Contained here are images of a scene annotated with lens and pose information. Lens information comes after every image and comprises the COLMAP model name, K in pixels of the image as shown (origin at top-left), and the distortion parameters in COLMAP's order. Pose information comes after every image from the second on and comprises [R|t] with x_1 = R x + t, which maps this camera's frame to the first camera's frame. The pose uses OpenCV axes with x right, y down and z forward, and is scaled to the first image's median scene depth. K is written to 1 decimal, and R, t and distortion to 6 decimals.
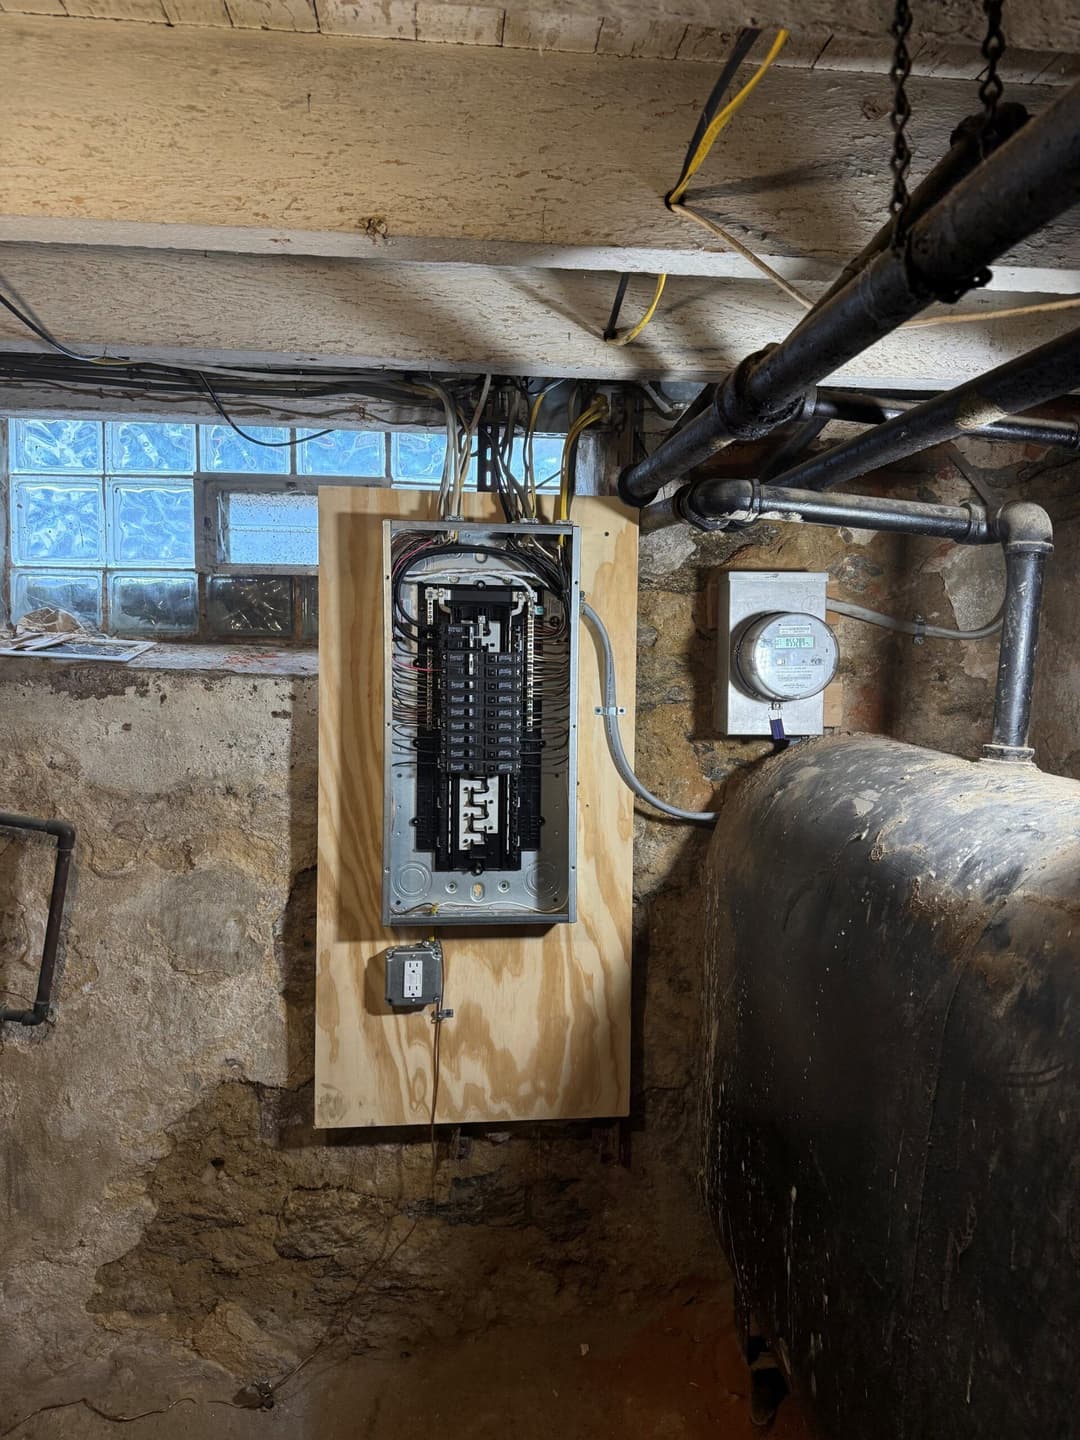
lens RADIAL K [[1030.2, 0, 540.2], [0, 1030.2, 713.0], [0, 0, 1]] dist [0.001102, -0.000131]
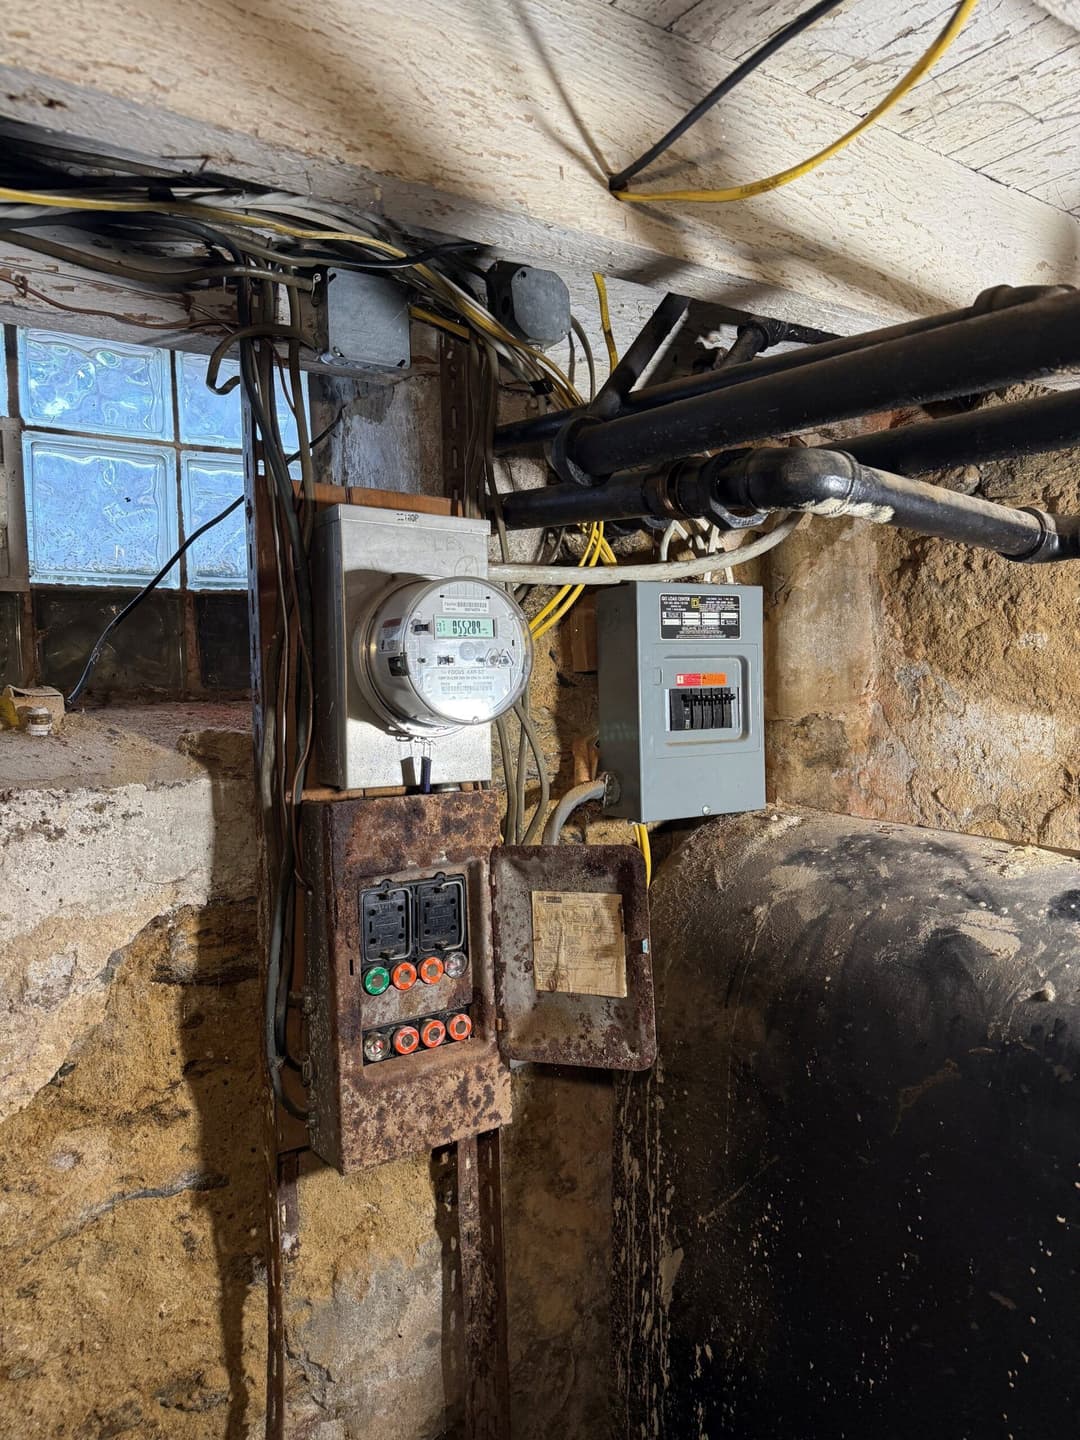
lens RADIAL K [[1030.2, 0, 540.2], [0, 1030.2, 713.0], [0, 0, 1]] dist [0.001102, -0.000131]
pose [[0.877225, -0.043709, 0.478085, -0.262607], [0.049443, 0.998777, 0.000590, -0.072908], [-0.477526, 0.023120, 0.878313, 0.521652]]
